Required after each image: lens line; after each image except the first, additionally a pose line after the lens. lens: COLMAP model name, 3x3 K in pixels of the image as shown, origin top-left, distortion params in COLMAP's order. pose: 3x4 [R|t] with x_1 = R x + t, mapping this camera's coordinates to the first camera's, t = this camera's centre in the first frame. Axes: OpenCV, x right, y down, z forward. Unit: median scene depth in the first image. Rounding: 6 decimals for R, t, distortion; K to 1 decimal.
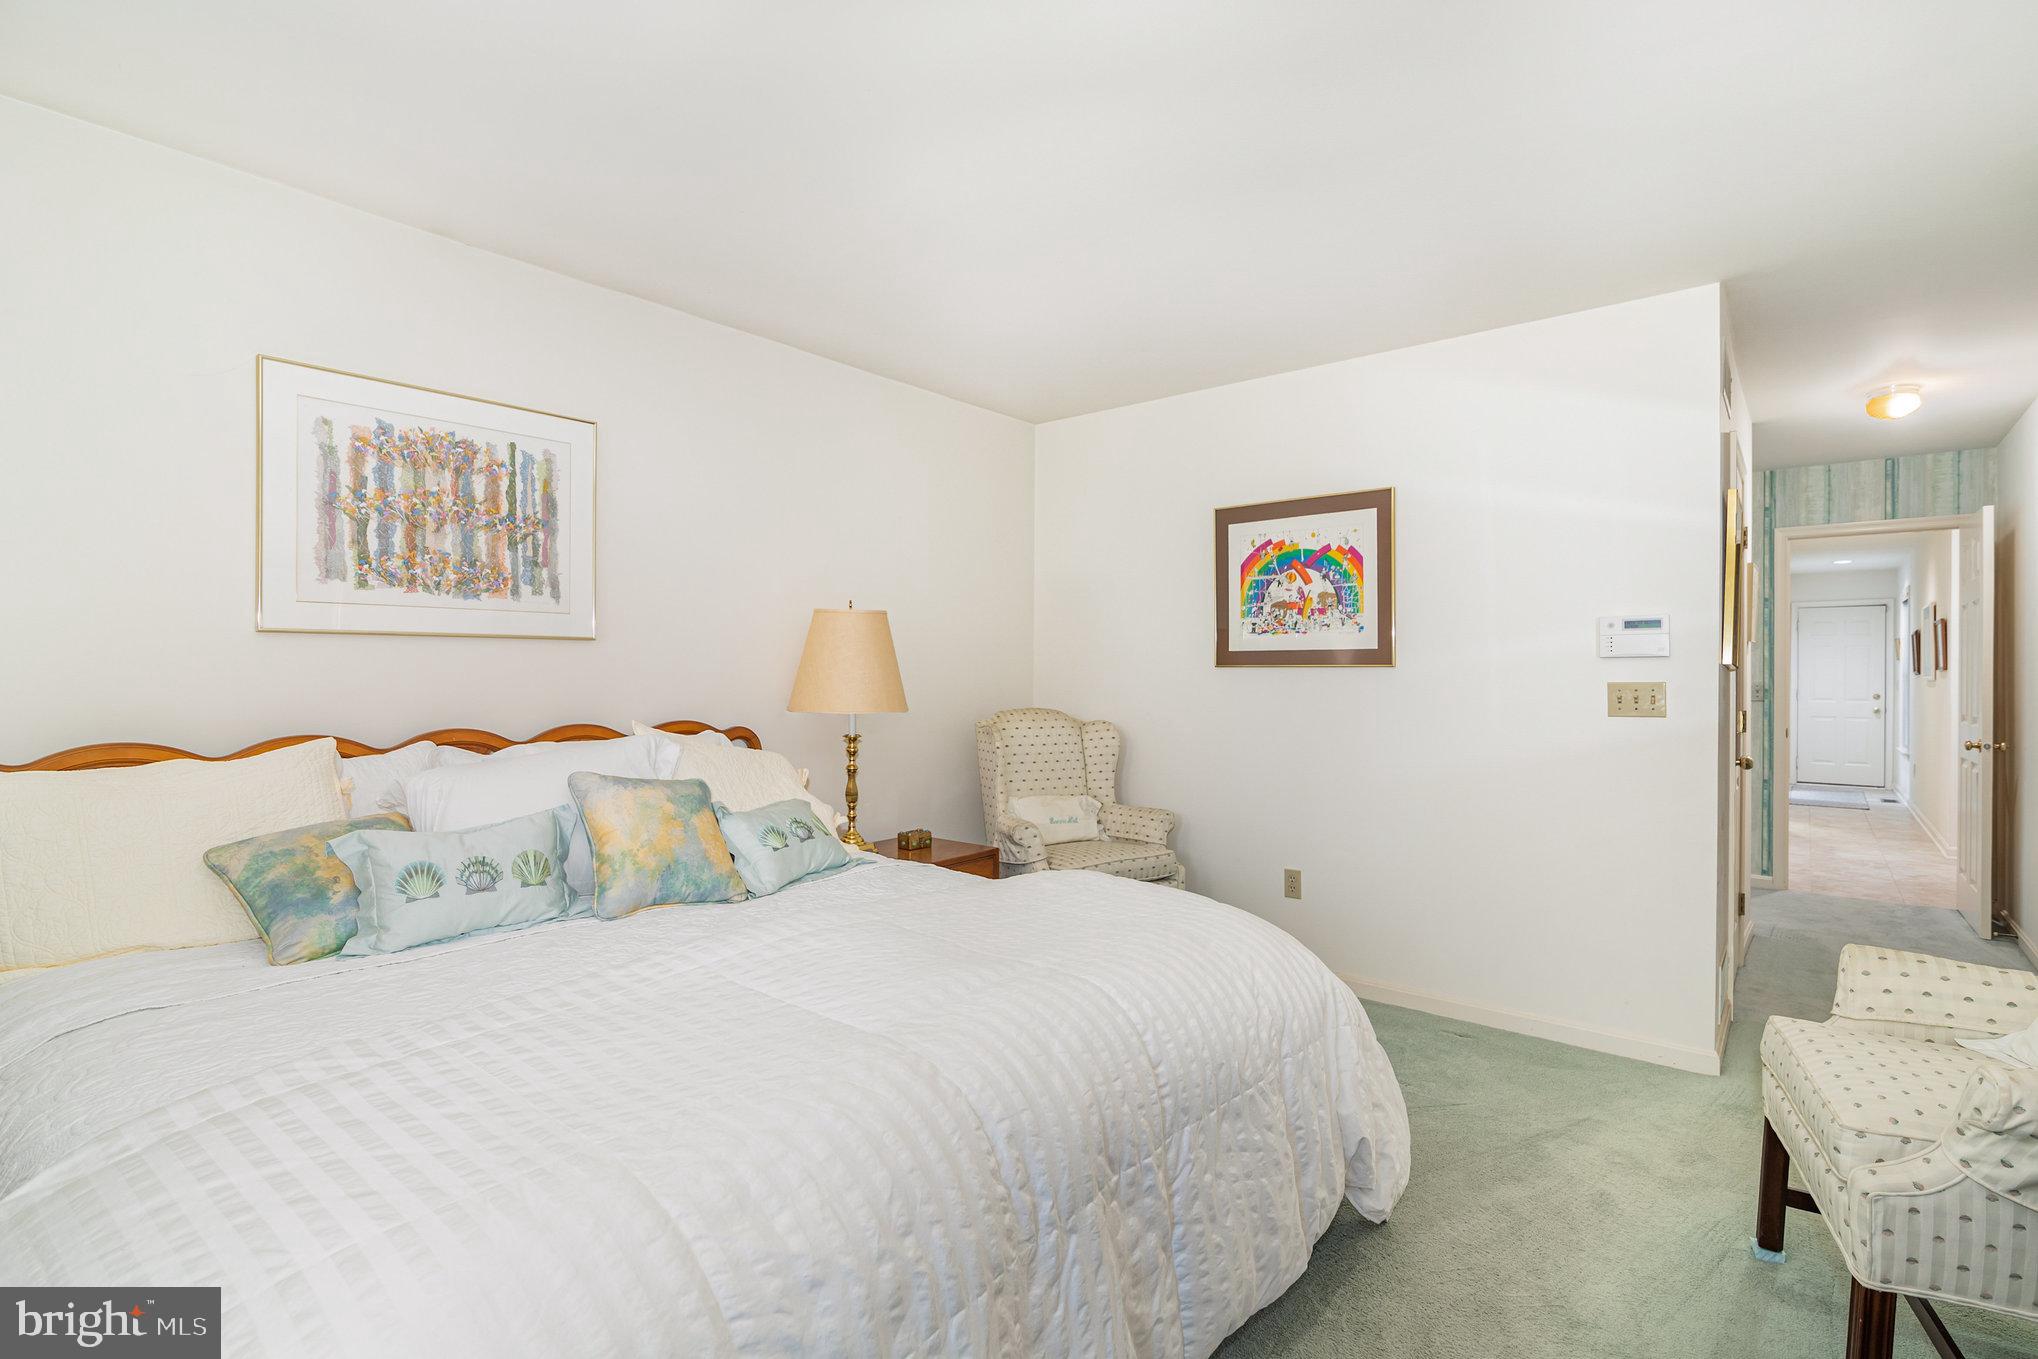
lens RADIAL K [[952.1, 0, 1021.0], [0, 952.1, 683.7], [0, 0, 1]] dist [-0.014210, -0.000053]
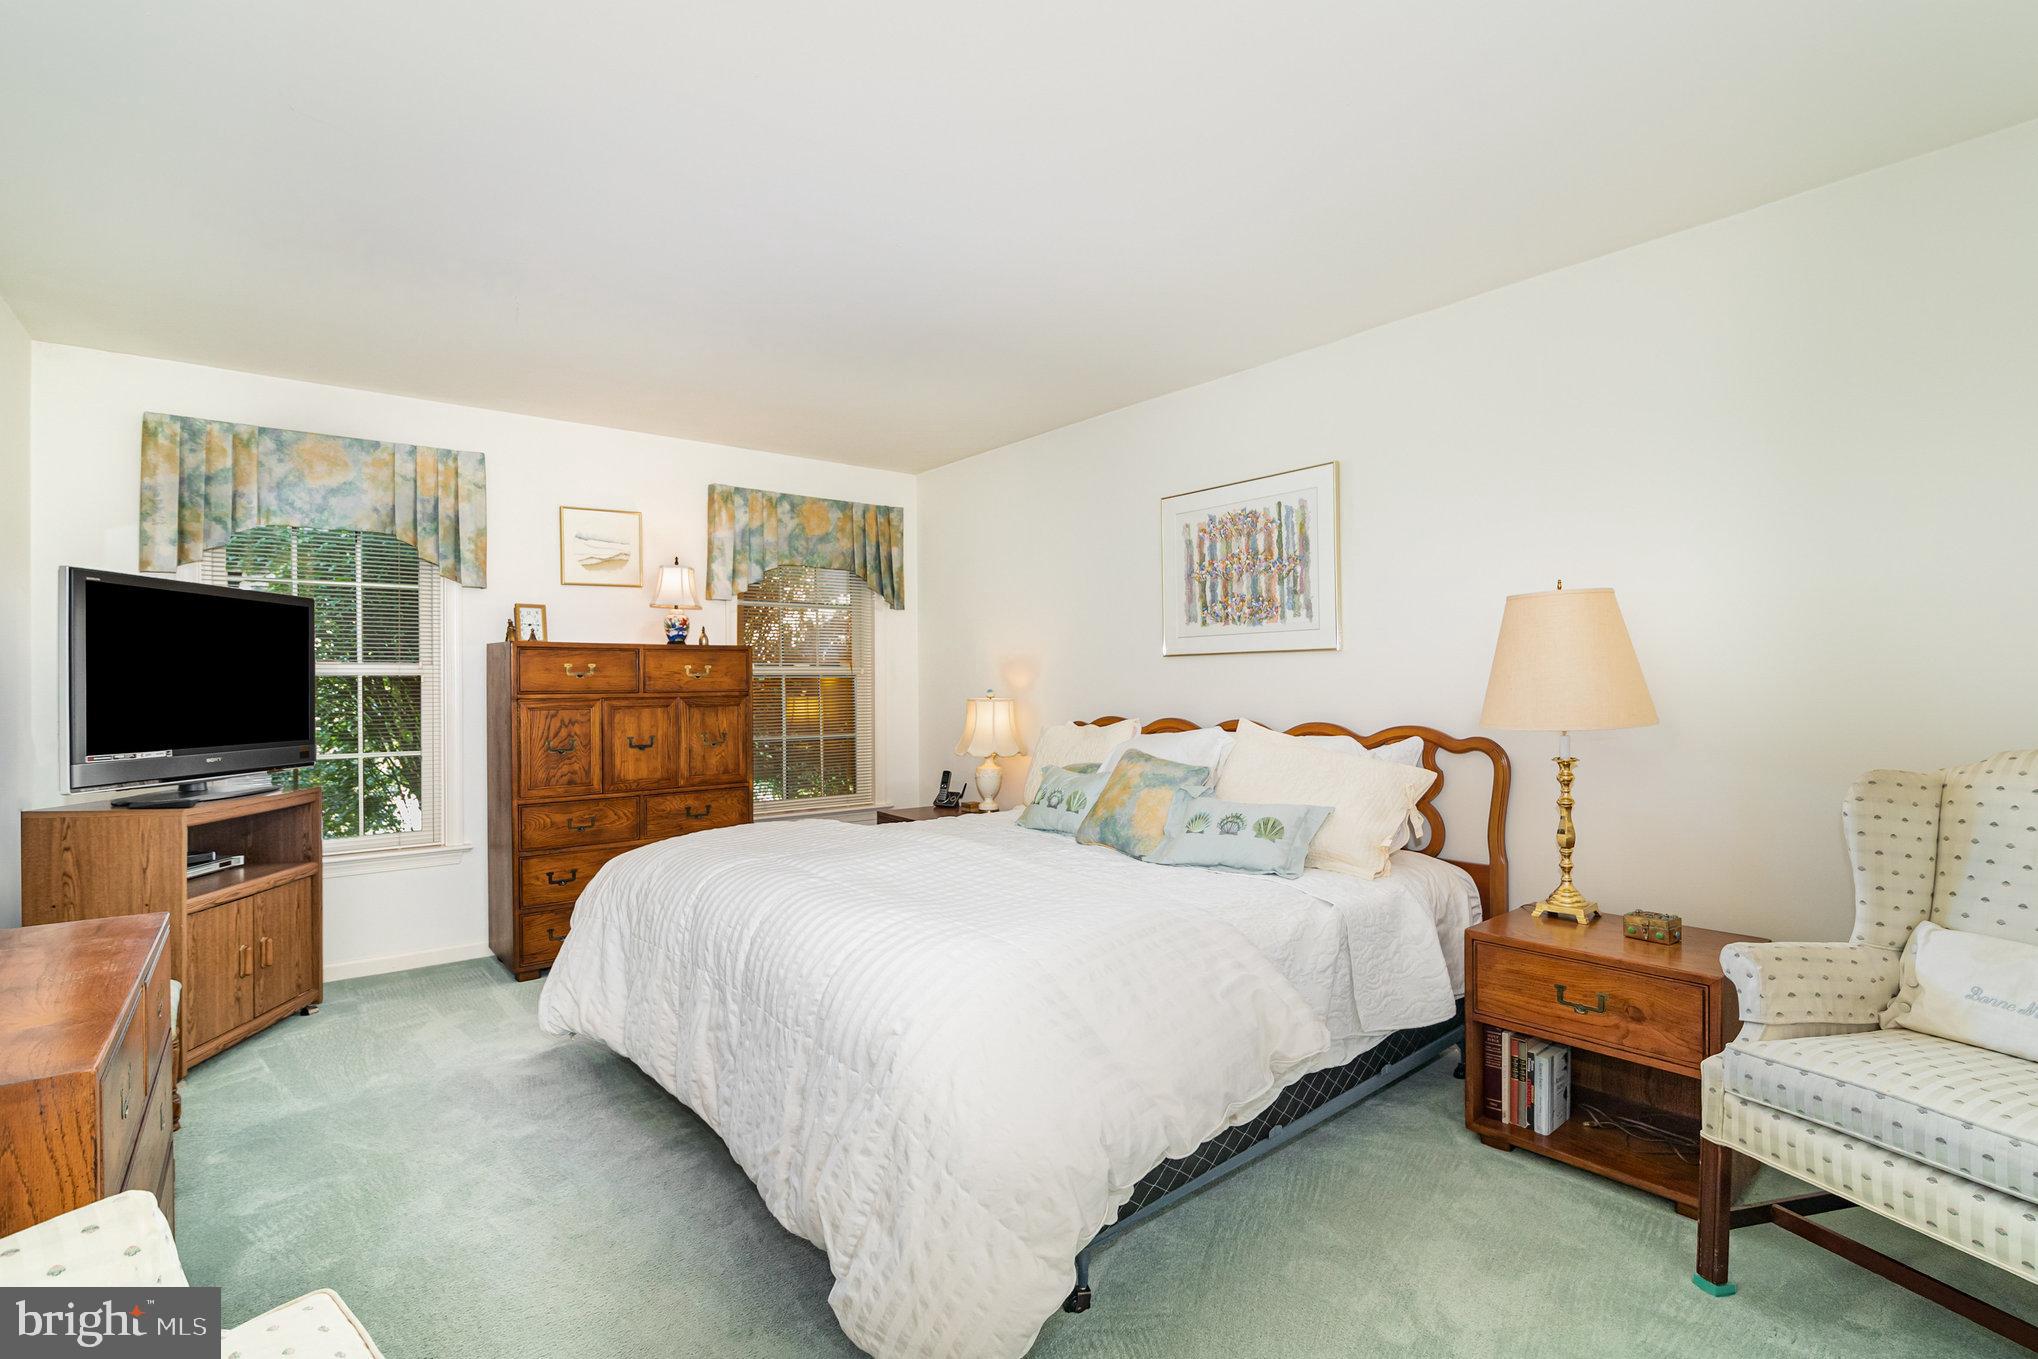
lens RADIAL K [[952.1, 0, 1021.6], [0, 952.1, 679.7], [0, 0, 1]] dist [-0.014210, -0.000053]
pose [[-0.195924, -0.004911, -0.980607, 0.821761], [-0.003049, 0.999986, -0.004399, -0.003947], [0.980614, 0.002128, -0.195936, 0.926101]]
